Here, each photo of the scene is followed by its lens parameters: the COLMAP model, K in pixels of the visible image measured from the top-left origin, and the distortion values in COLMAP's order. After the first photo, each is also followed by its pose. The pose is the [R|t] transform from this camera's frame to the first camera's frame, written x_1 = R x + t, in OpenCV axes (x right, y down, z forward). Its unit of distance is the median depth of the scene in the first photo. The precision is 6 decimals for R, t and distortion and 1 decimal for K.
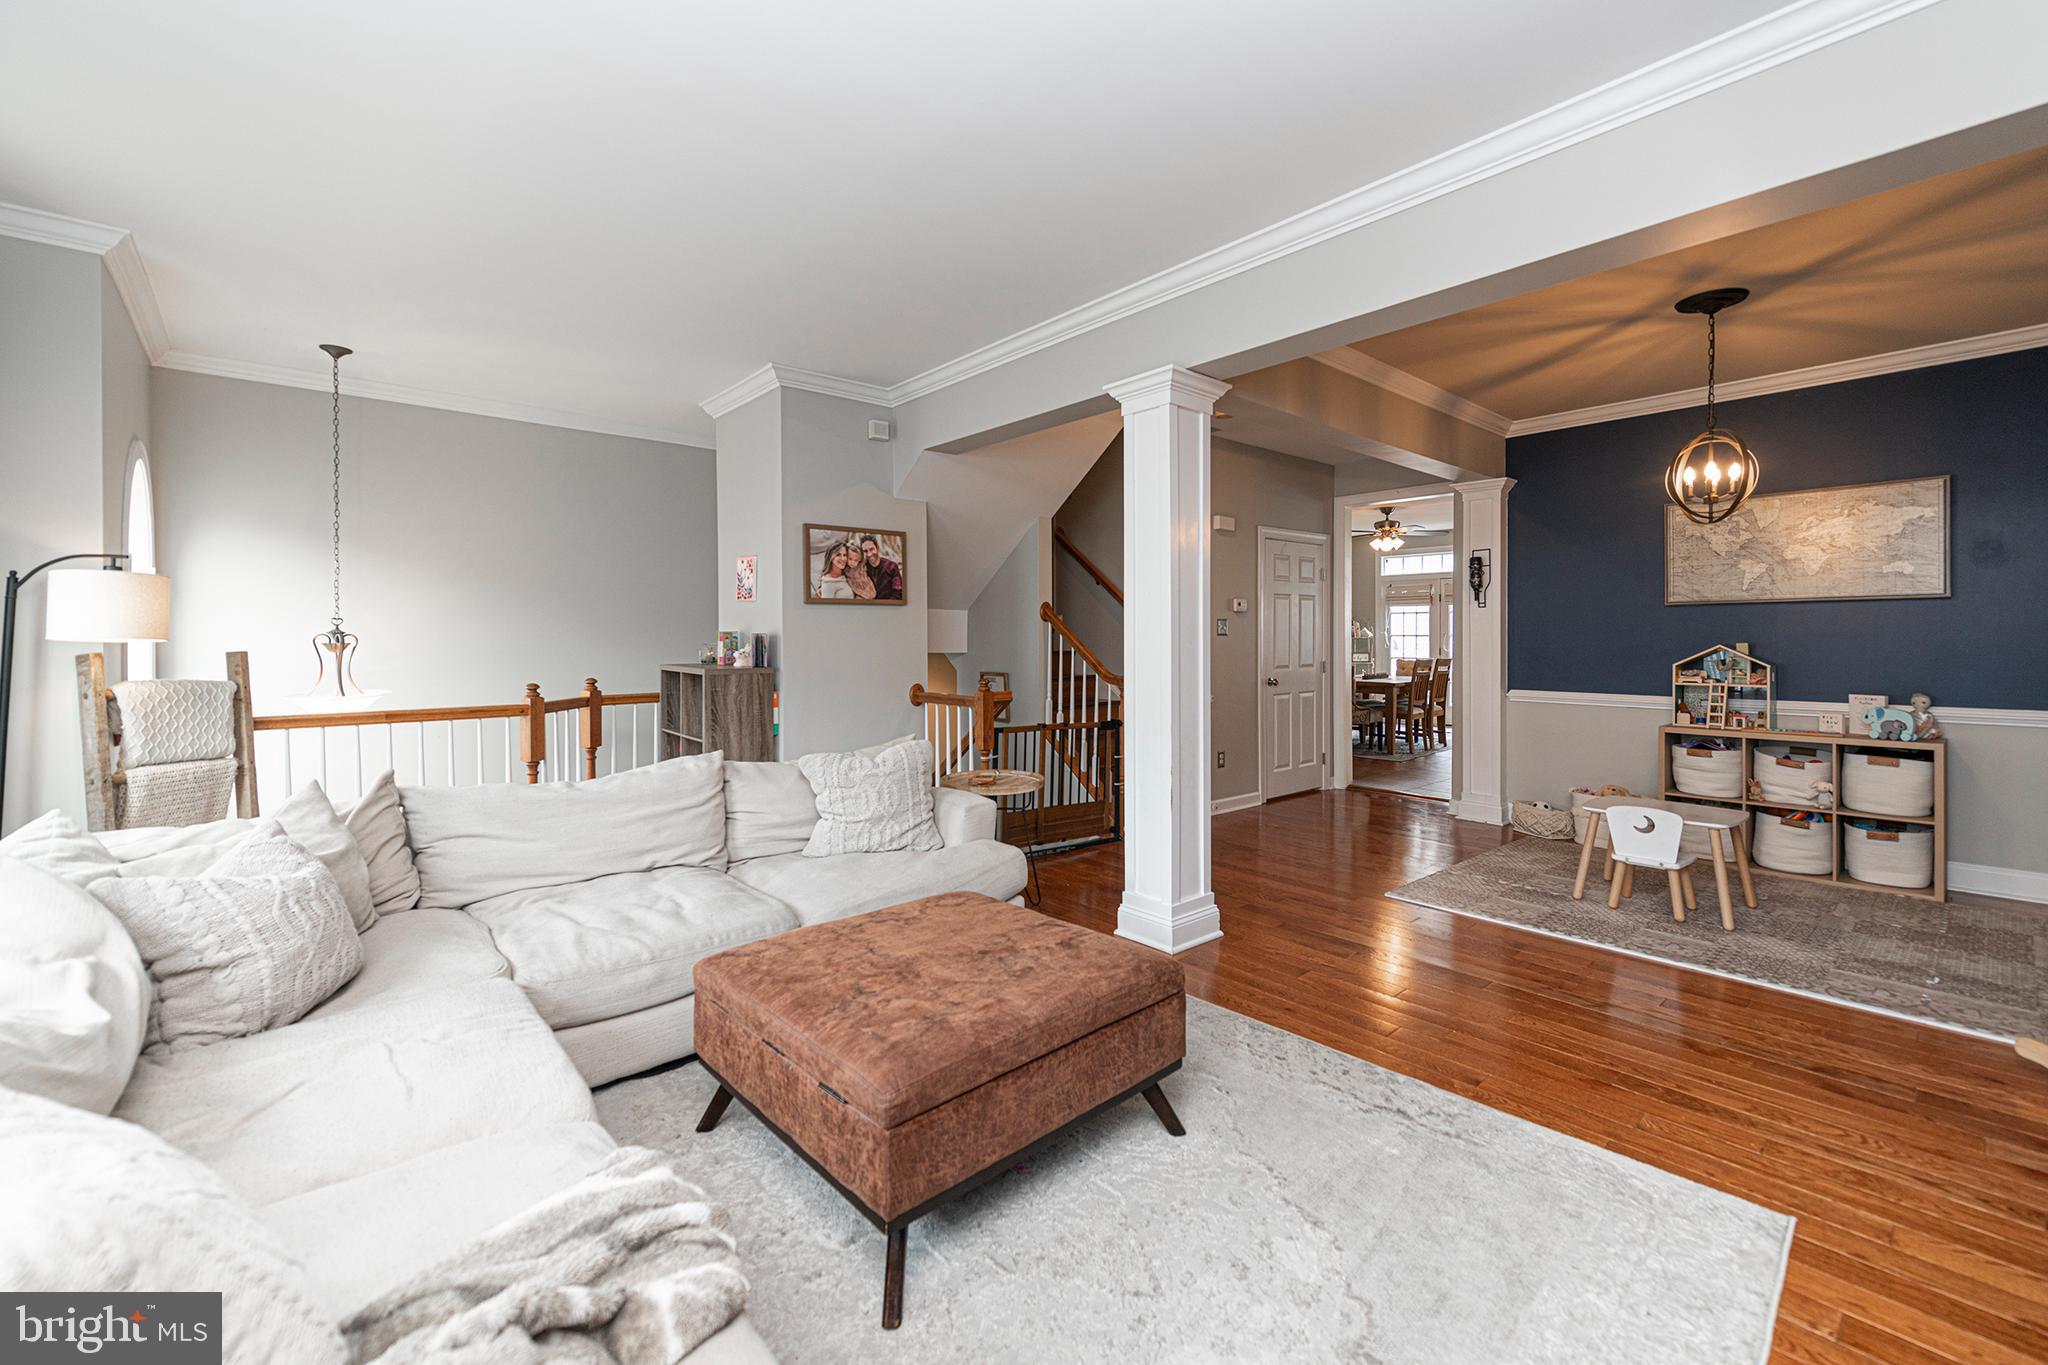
lens RADIAL K [[836.0, 0, 1023.5], [0, 836.0, 642.6], [0, 0, 1]] dist [0.000071, 0.000013]
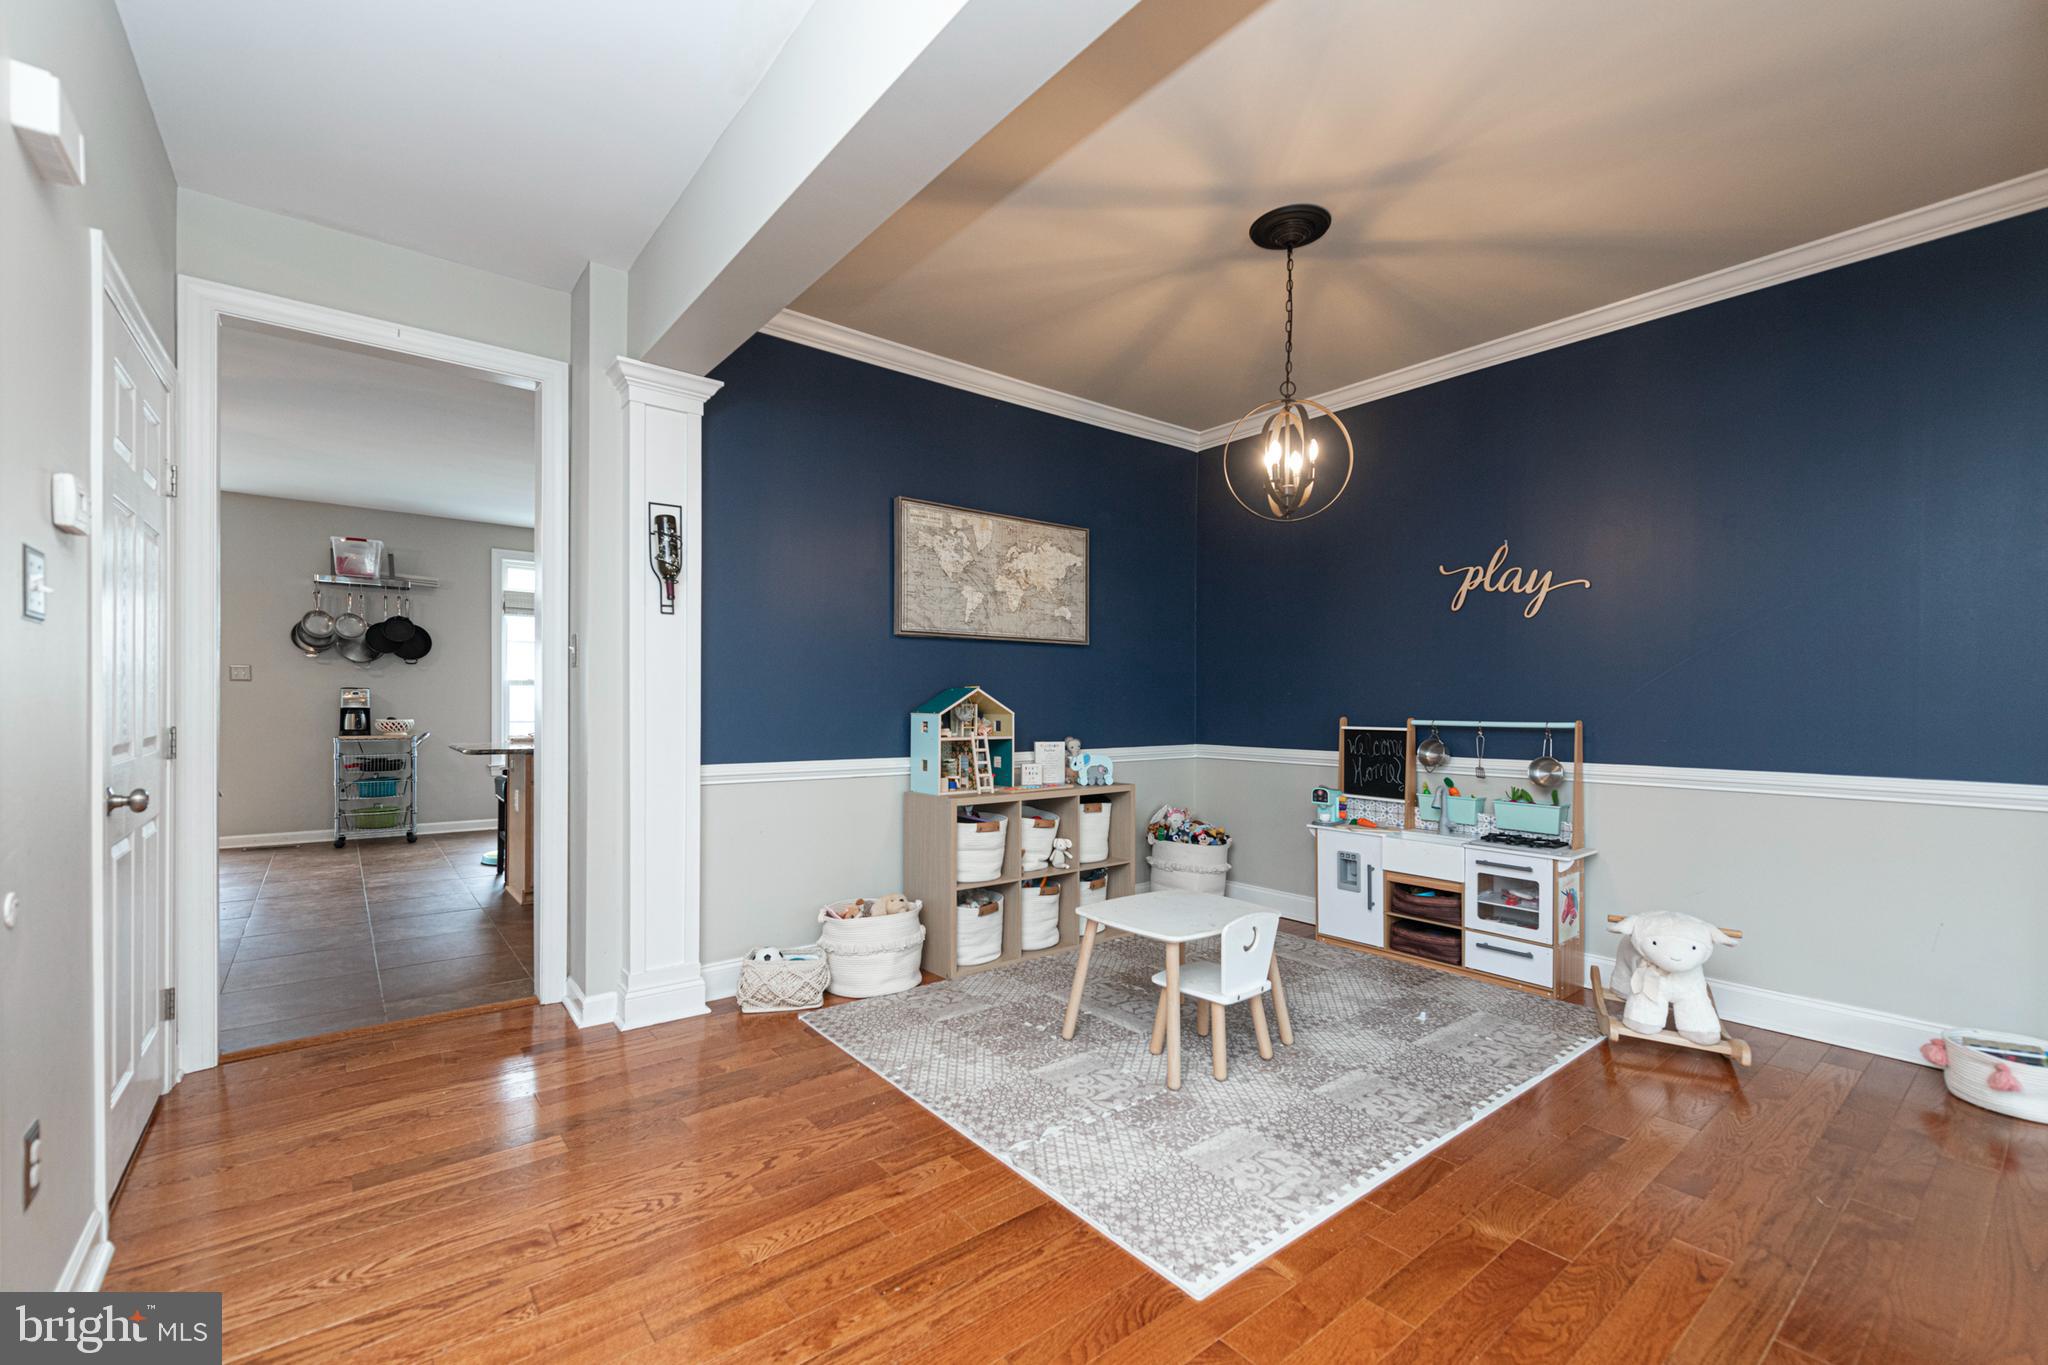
lens RADIAL K [[856.1, 0, 1027.3], [0, 856.1, 701.1], [0, 0, 1]] dist [0.000459, -0.000094]
pose [[0.053245, 0.006142, 0.998563, 0.024776], [0.003258, 0.999975, -0.006325, 0.022065], [-0.998576, 0.003590, 0.053223, 0.967351]]
